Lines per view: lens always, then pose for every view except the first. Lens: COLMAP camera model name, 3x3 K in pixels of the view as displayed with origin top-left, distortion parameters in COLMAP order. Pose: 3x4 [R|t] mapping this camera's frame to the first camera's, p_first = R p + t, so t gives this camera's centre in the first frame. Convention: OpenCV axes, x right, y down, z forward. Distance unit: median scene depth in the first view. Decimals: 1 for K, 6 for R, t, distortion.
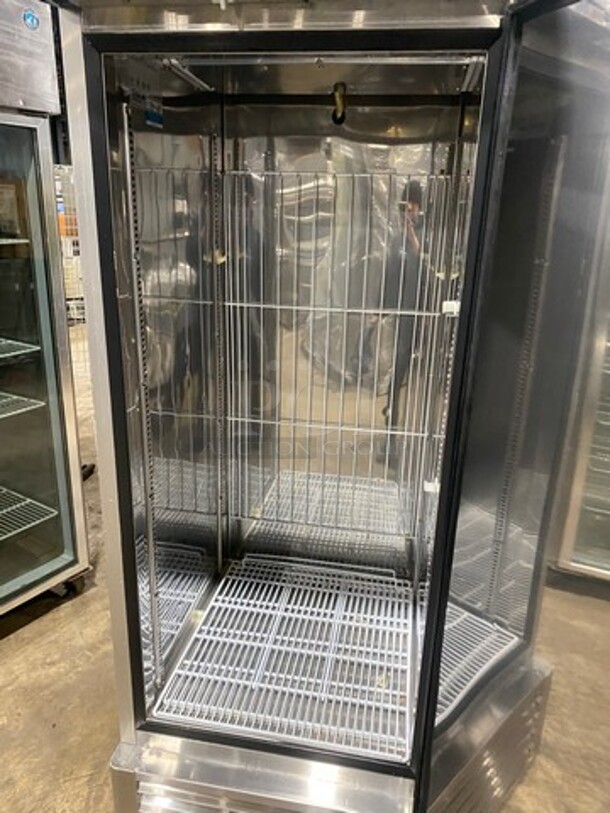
lens RADIAL K [[613.0, 0, 304.5], [0, 613.0, 410.7], [0, 0, 1]] dist [0.012639, 0.000200]
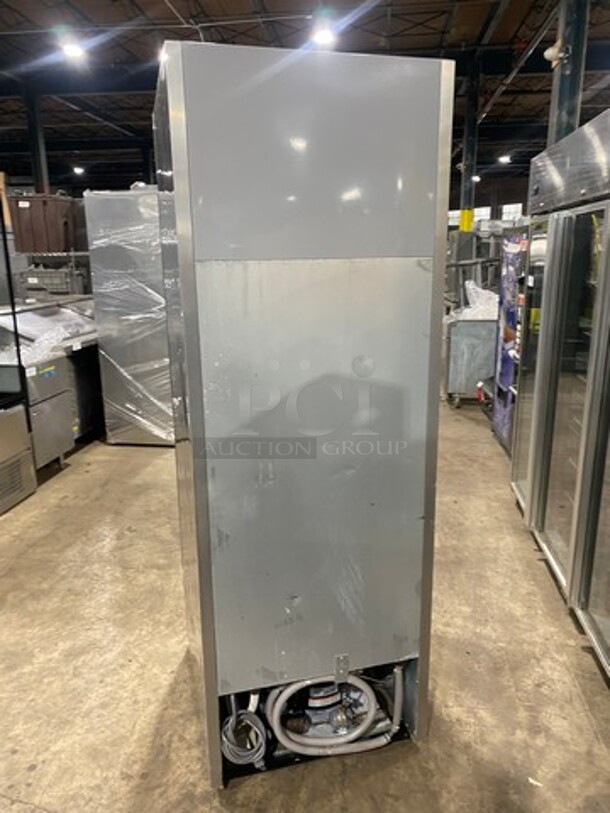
lens RADIAL K [[613.0, 0, 301.6], [0, 613.0, 408.2], [0, 0, 1]] dist [0.012639, 0.000200]
pose [[-0.904392, 0.092337, -0.416593, 0.364420], [-0.143718, 0.853346, 0.501144, -0.477264], [0.401772, 0.513102, -0.758489, 1.354474]]
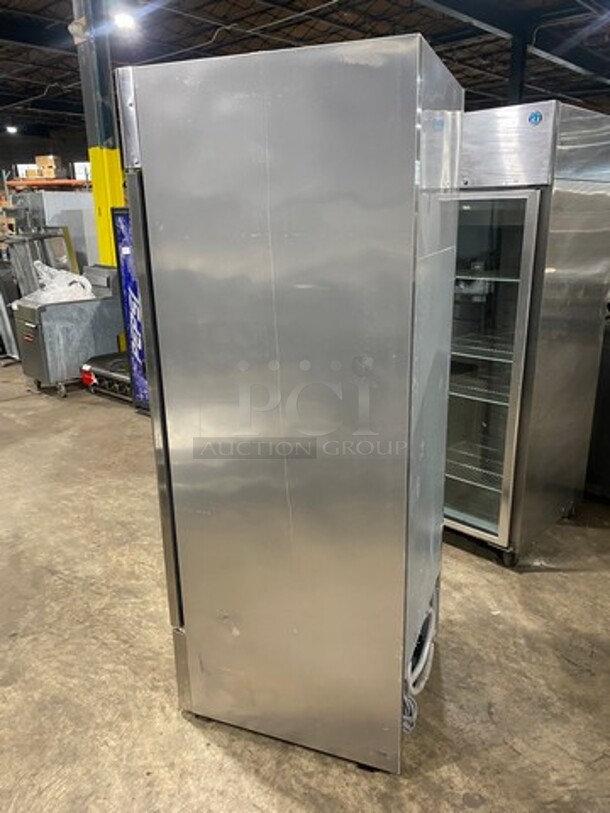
lens RADIAL K [[613.0, 0, 306.5], [0, 613.0, 404.9], [0, 0, 1]] dist [0.012639, 0.000200]
pose [[-0.187417, 0.267626, -0.945120, 0.867946], [-0.302534, 0.899670, 0.314748, -0.285365], [0.934531, 0.344920, -0.087648, 0.714115]]
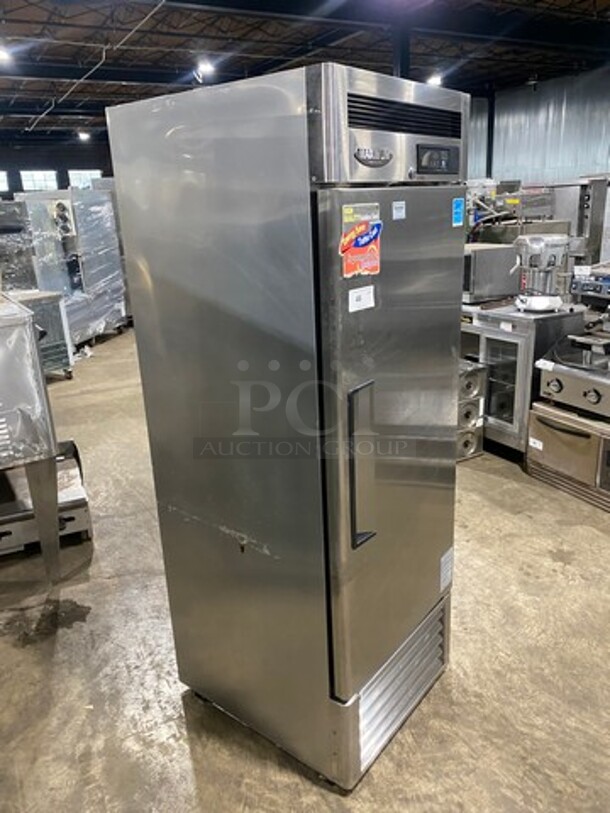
lens RADIAL K [[613.0, 0, 305.3], [0, 613.0, 404.7], [0, 0, 1]] dist [0.012639, 0.000200]
pose [[0.470432, -0.322419, 0.821426, -0.759607], [0.331676, 0.927210, 0.173989, -0.180972], [-0.817732, 0.190597, 0.543128, 0.134081]]
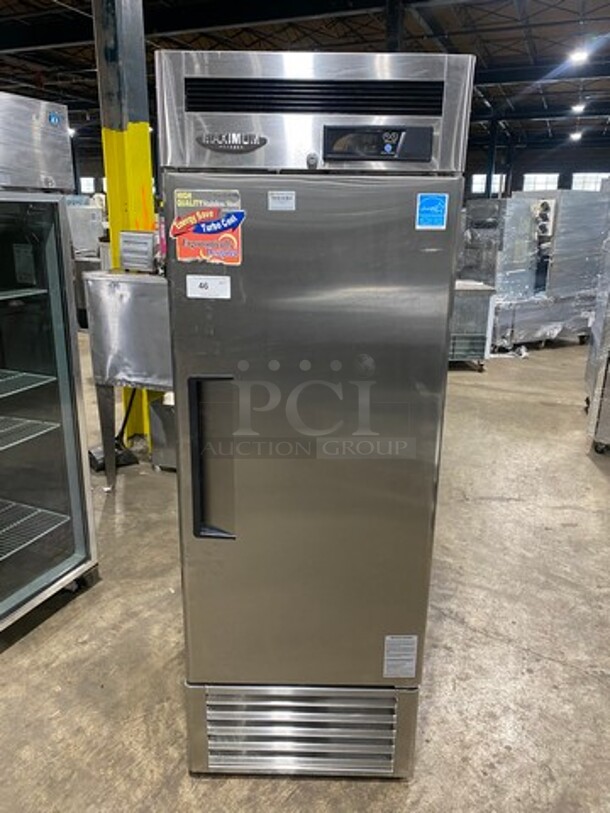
lens RADIAL K [[613.0, 0, 307.0], [0, 613.0, 402.4], [0, 0, 1]] dist [0.012639, 0.000200]
pose [[0.985491, -0.060405, 0.158618, -0.140814], [0.063291, 0.997908, -0.013207, -0.009519], [-0.157488, 0.023054, 0.987252, -0.243615]]
